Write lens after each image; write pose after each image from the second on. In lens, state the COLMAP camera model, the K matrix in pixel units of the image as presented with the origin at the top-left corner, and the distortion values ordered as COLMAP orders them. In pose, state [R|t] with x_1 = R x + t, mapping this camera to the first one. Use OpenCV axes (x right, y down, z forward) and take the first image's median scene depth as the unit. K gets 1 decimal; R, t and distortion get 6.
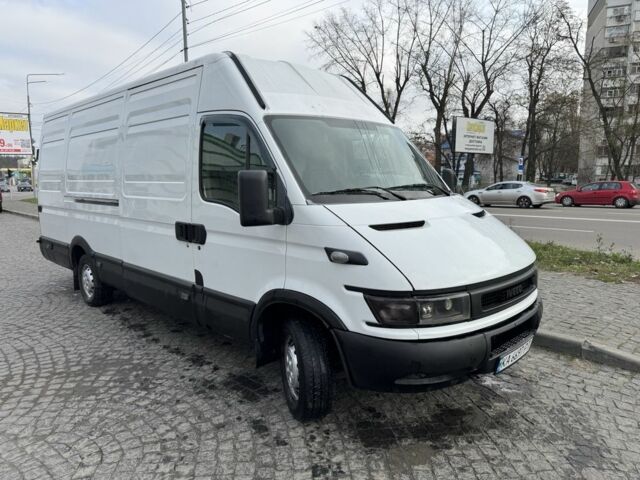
lens RADIAL K [[452.5, 0, 320.2], [0, 452.5, 240.0], [0, 0, 1]] dist [0.012169, -0.000630]
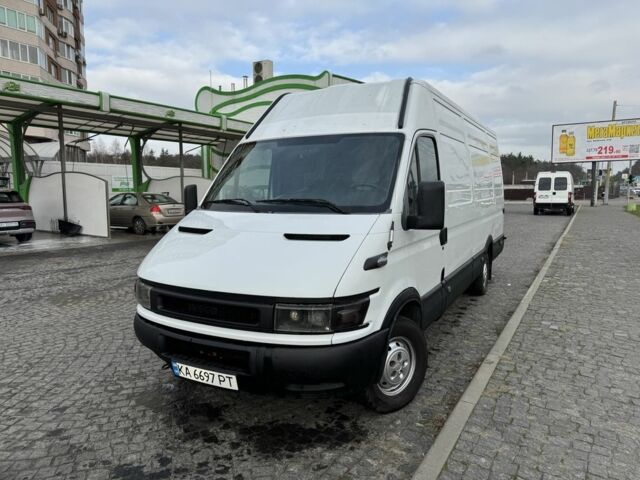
lens RADIAL K [[452.5, 0, 323.4], [0, 452.5, 238.4], [0, 0, 1]] dist [0.012169, -0.000630]
pose [[0.296301, 0.118806, -0.947676, 1.112184], [-0.131338, 0.987875, 0.082781, -0.121200], [0.946021, 0.099937, 0.308312, 0.731650]]
